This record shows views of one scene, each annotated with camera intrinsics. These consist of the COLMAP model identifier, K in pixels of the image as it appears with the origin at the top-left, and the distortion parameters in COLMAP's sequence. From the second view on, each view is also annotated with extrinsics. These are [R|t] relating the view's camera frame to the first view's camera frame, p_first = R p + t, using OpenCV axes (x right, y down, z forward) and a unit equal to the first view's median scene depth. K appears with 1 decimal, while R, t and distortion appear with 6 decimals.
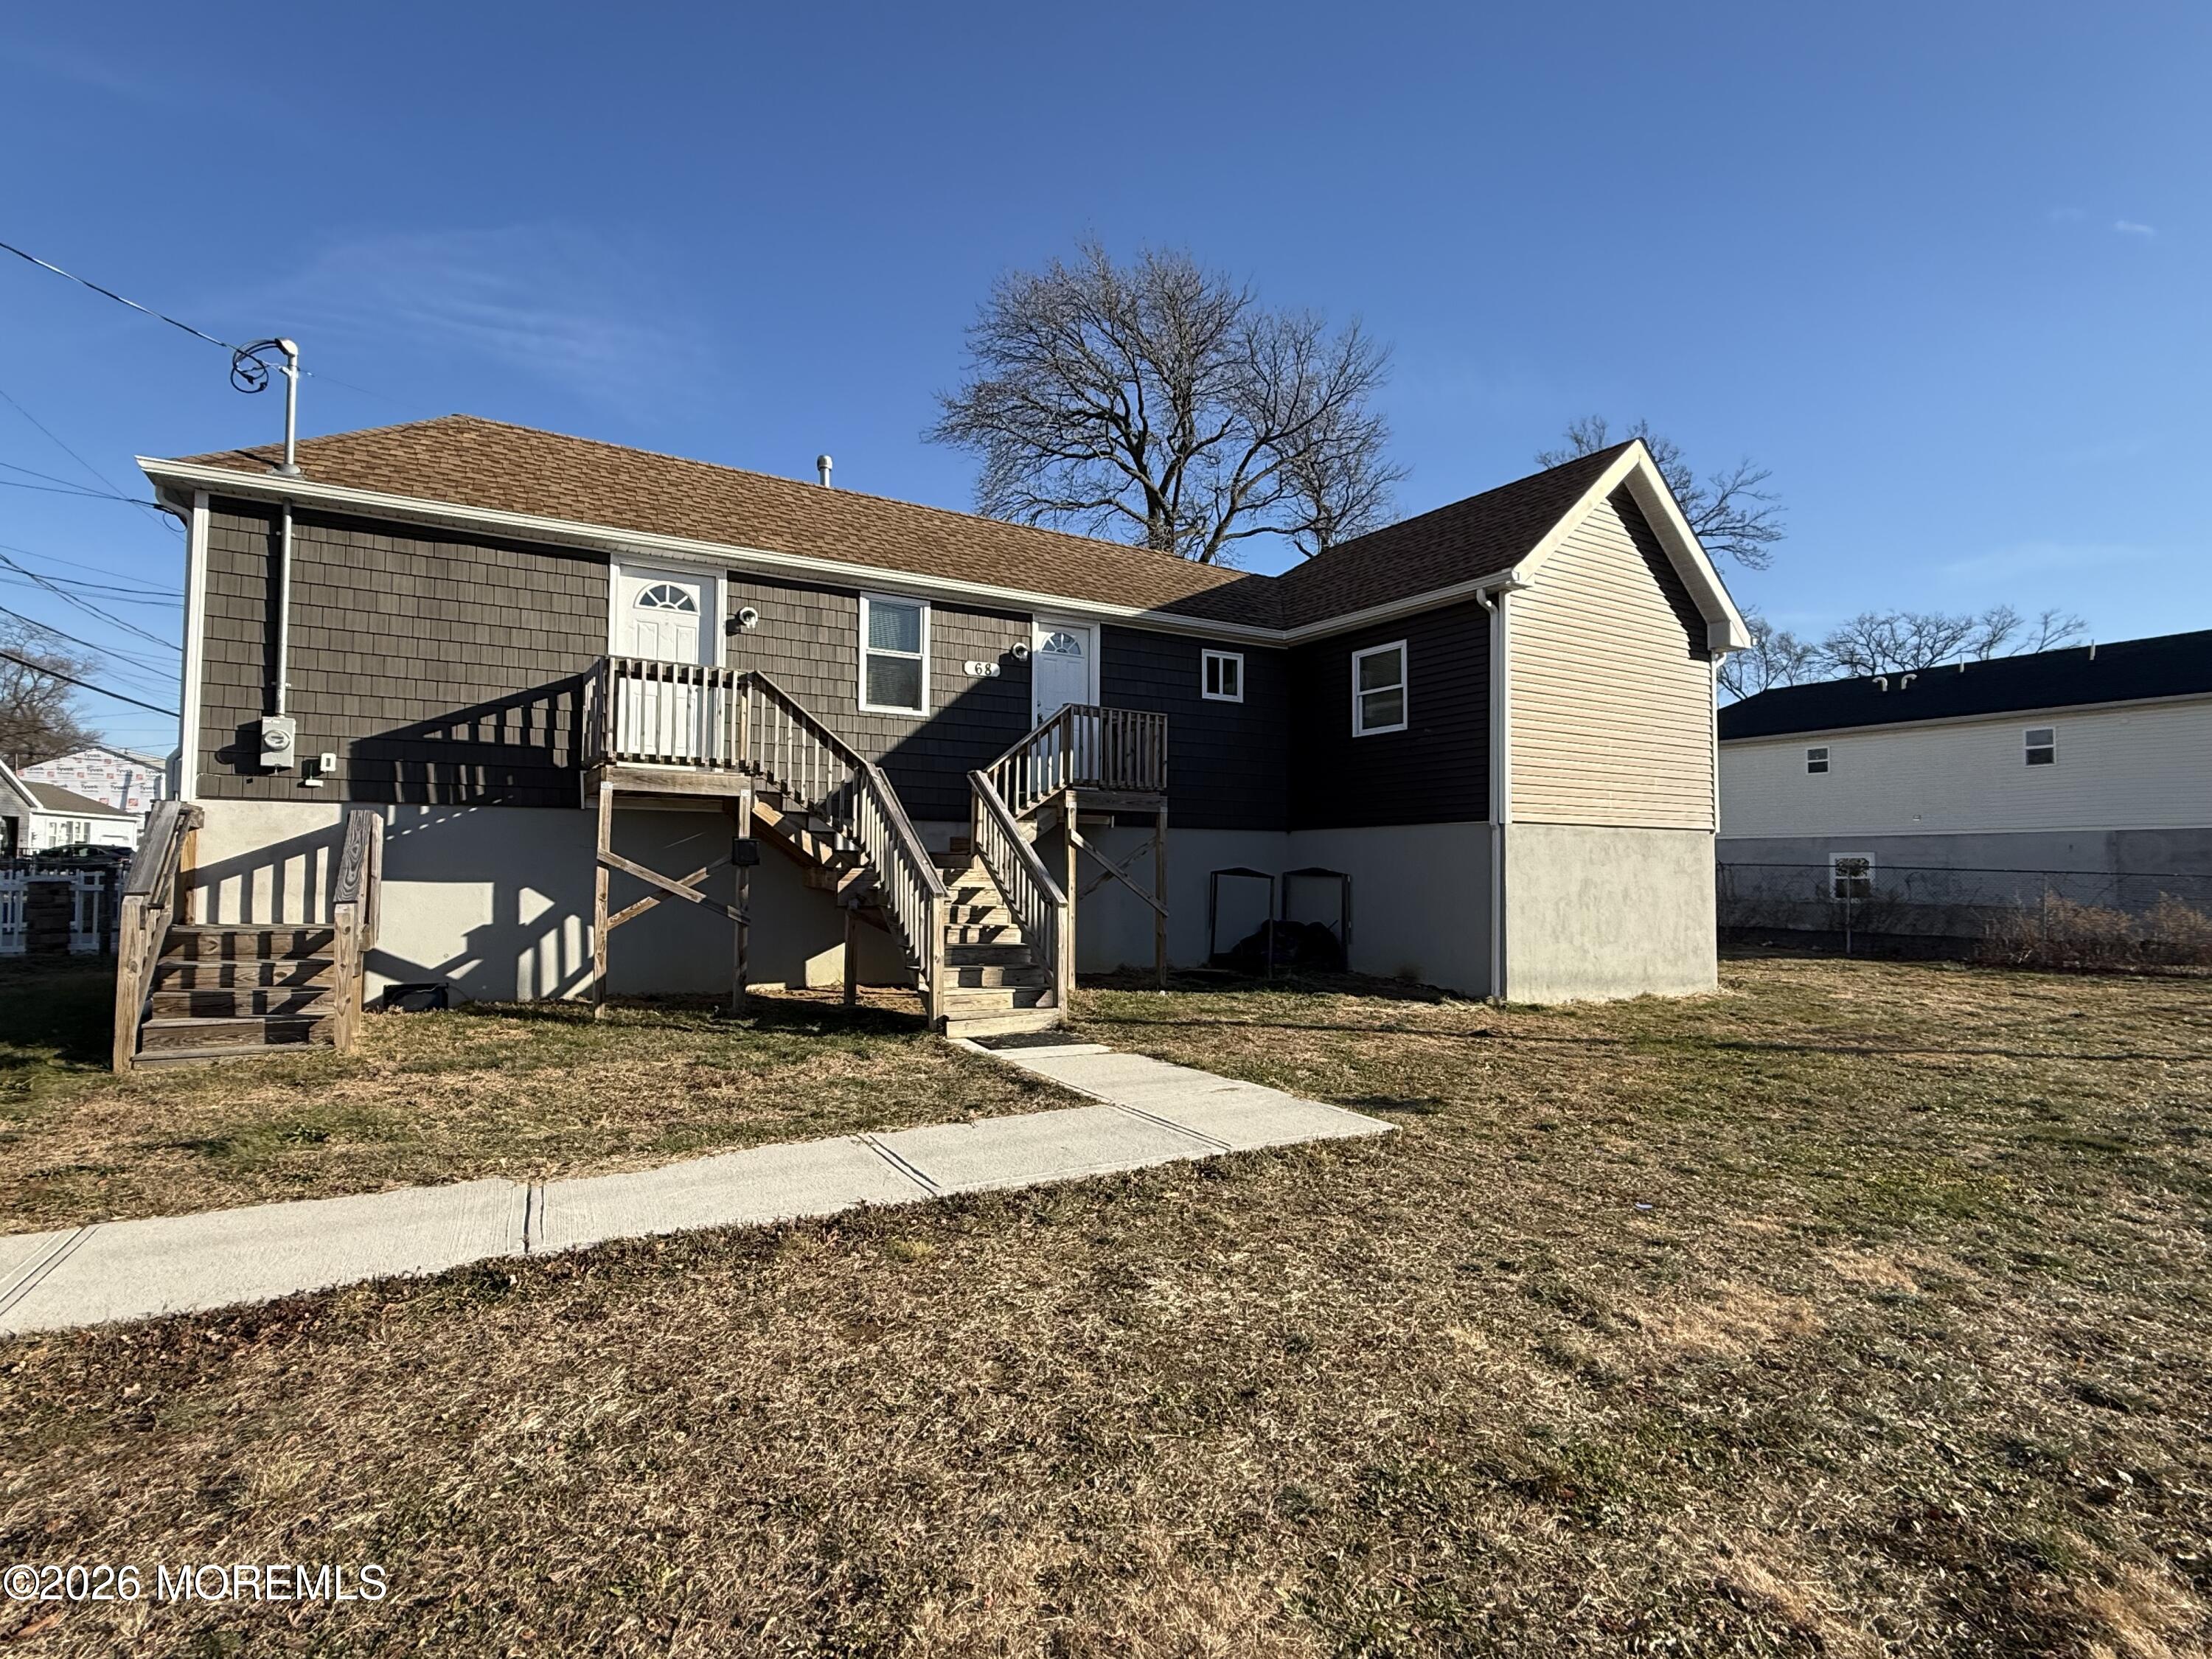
lens RADIAL K [[1085.5, 0, 1106.0], [0, 1085.5, 829.5], [0, 0, 1]] dist [-0.001274, 0.012106]
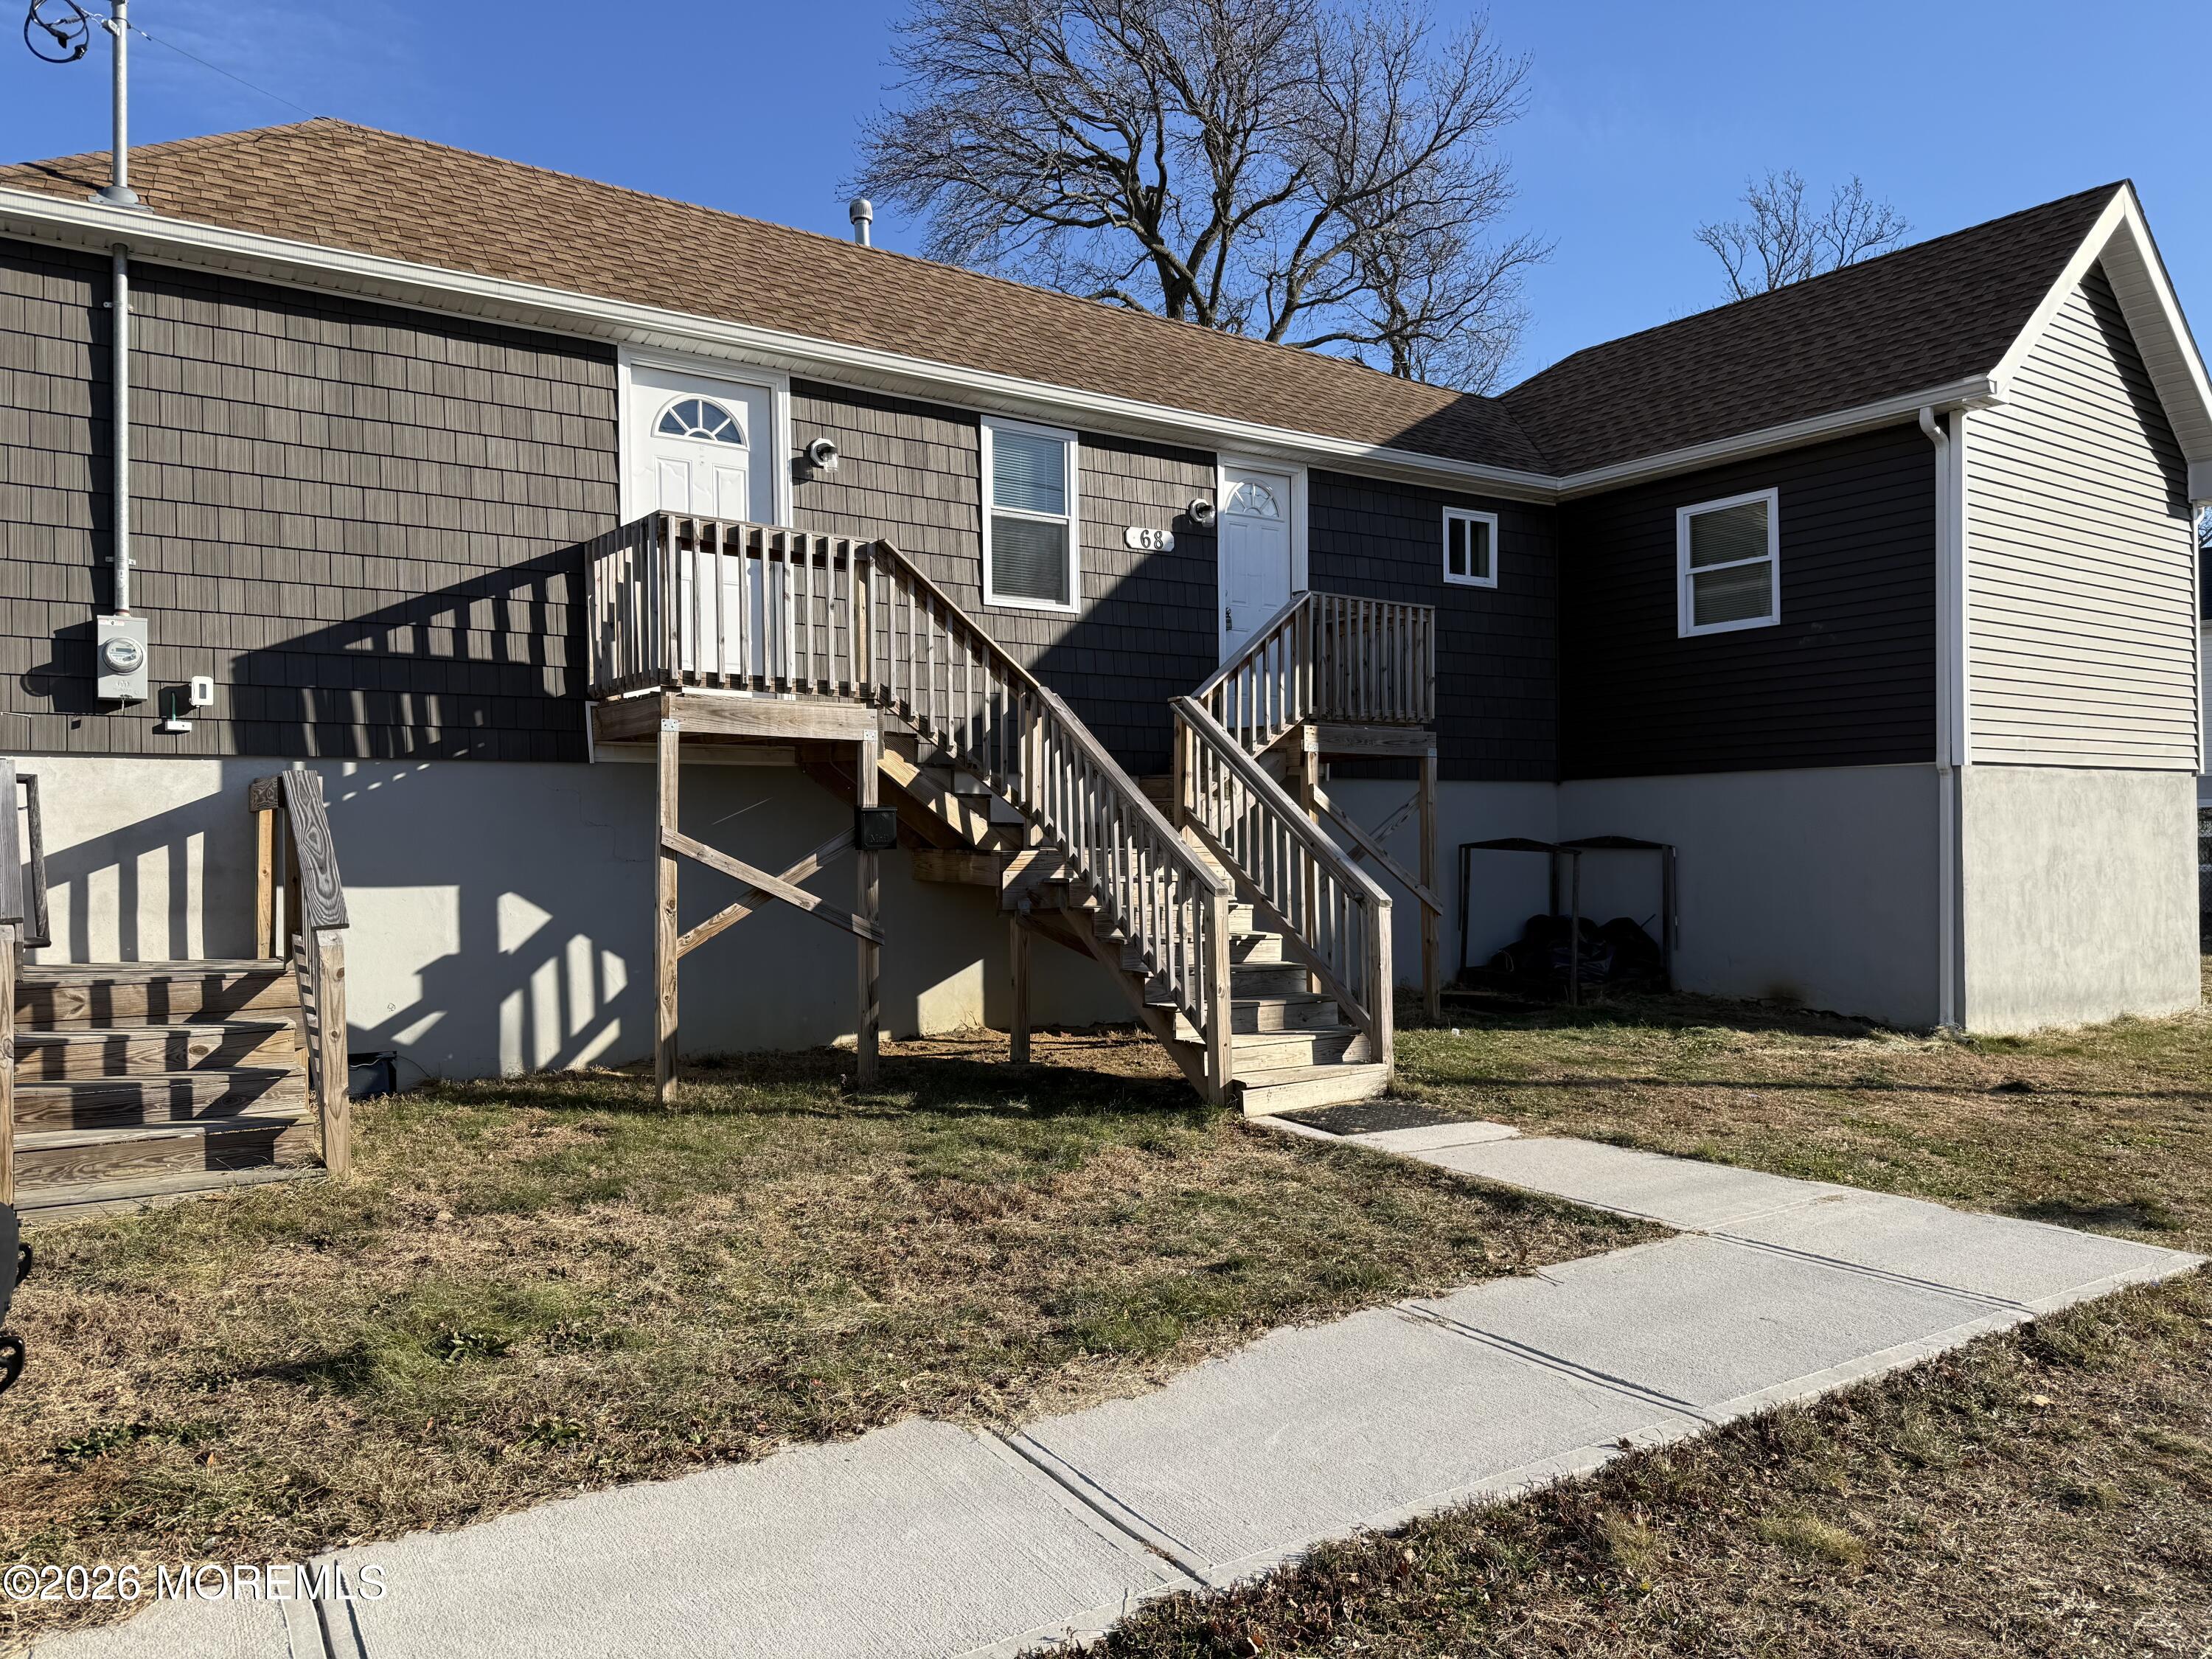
lens RADIAL K [[1546.3, 0, 1106.0], [0, 1546.3, 829.5], [0, 0, 1]] dist [0.089996, -0.111492]
pose [[0.997590, -0.016730, 0.067344, -0.250005], [0.014582, 0.999373, 0.032270, -0.005655], [-0.067841, -0.031210, 0.997208, 0.091444]]
